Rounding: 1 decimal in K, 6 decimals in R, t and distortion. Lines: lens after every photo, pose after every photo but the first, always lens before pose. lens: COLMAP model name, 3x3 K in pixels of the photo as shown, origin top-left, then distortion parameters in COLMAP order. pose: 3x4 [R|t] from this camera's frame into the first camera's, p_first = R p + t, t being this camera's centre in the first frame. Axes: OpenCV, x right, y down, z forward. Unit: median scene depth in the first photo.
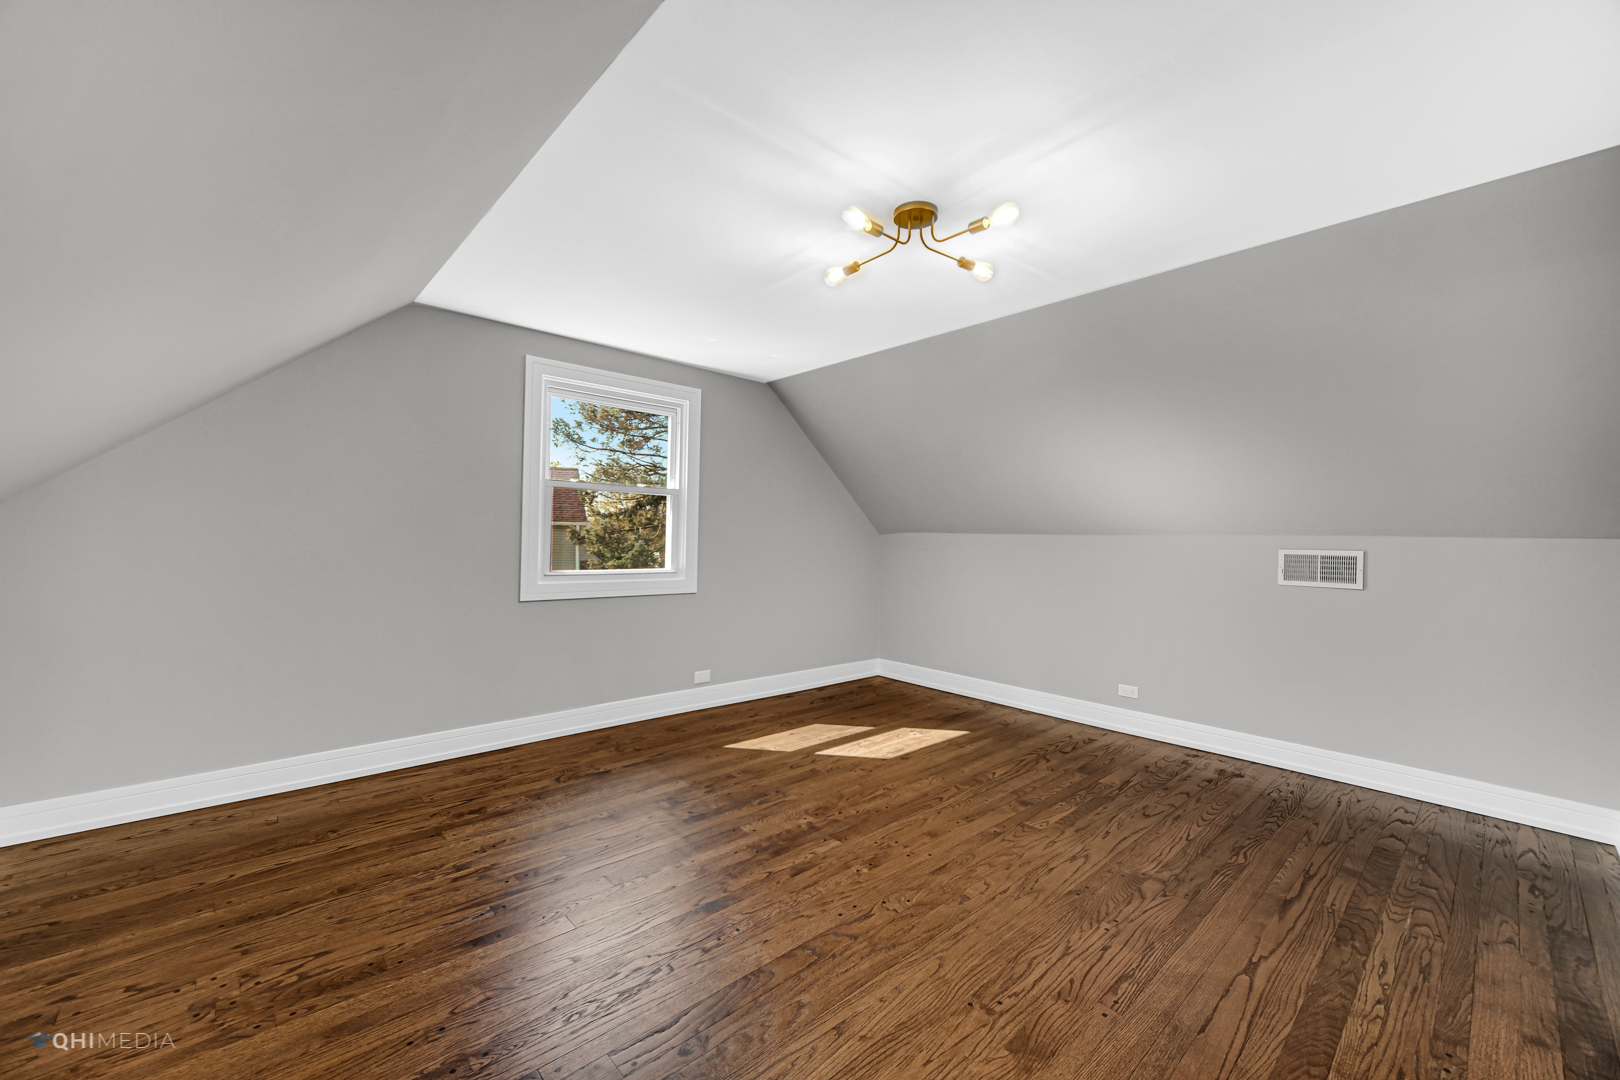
lens RADIAL K [[641.9, 0, 803.1], [0, 641.9, 535.0], [0, 0, 1]] dist [-0.001385, 0.000905]
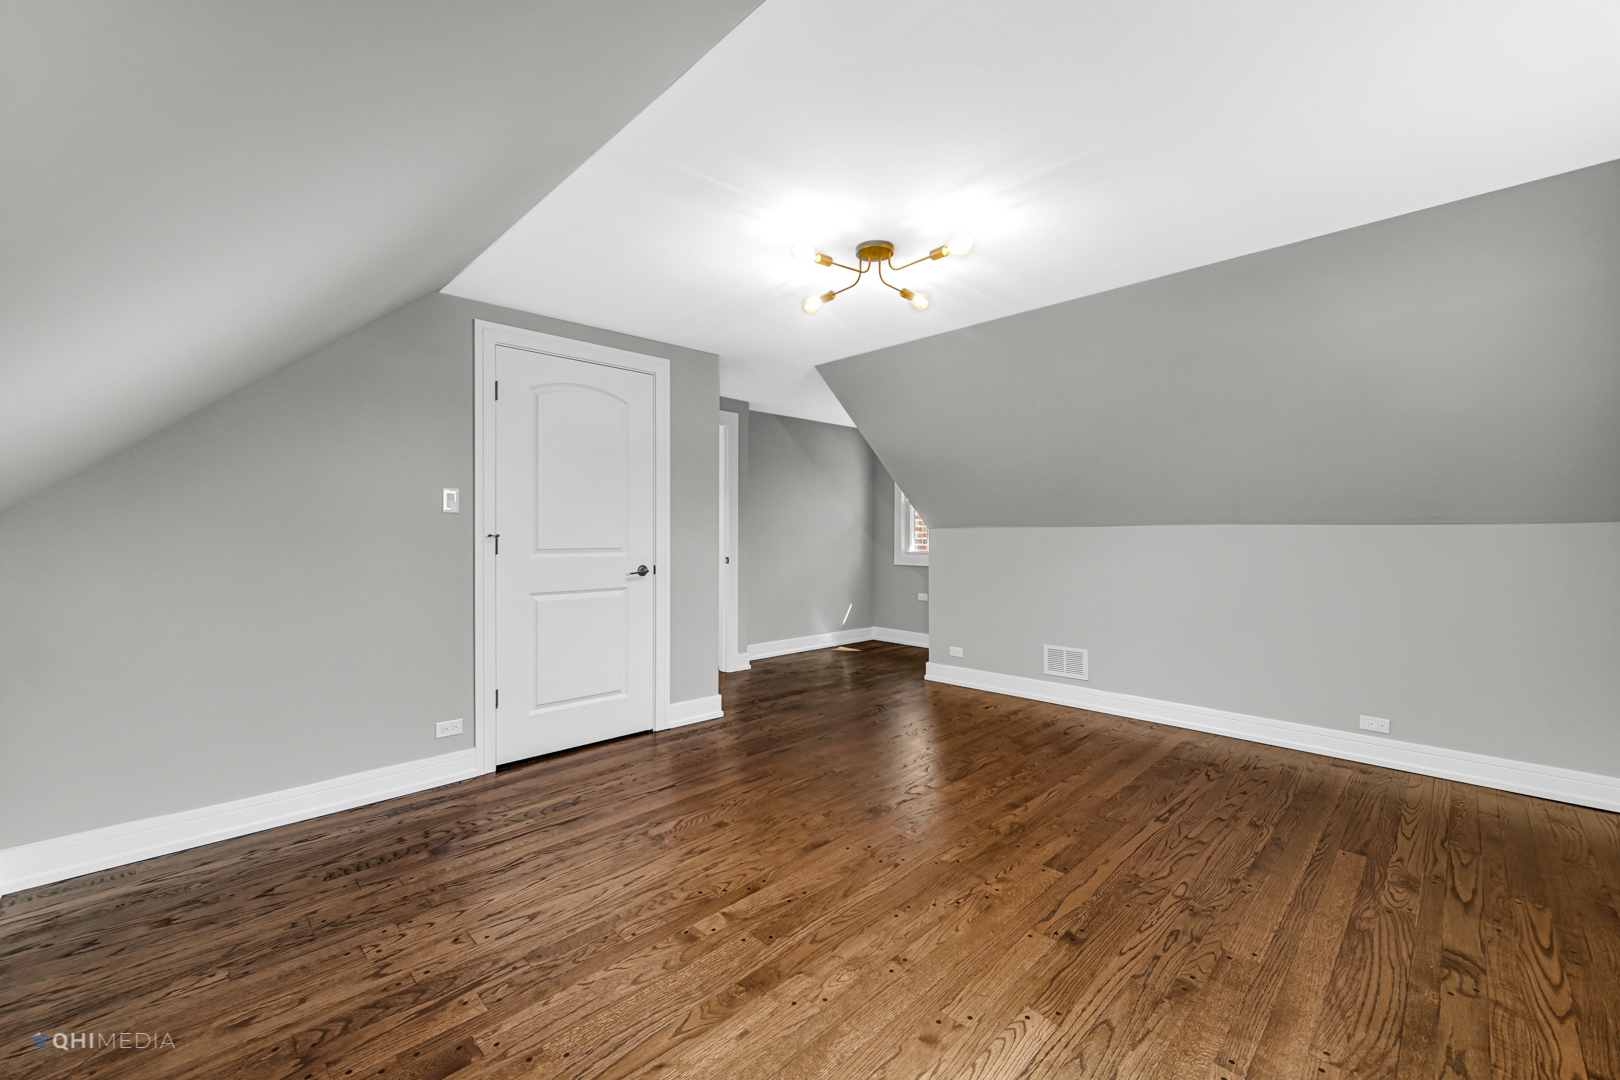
lens RADIAL K [[641.9, 0, 803.1], [0, 641.9, 535.0], [0, 0, 1]] dist [-0.001385, 0.000905]
pose [[-0.999092, -0.018899, -0.038195, 0.318999], [-0.018891, 0.999821, -0.000576, 0.011207], [0.038199, 0.000146, -0.999270, 2.028038]]
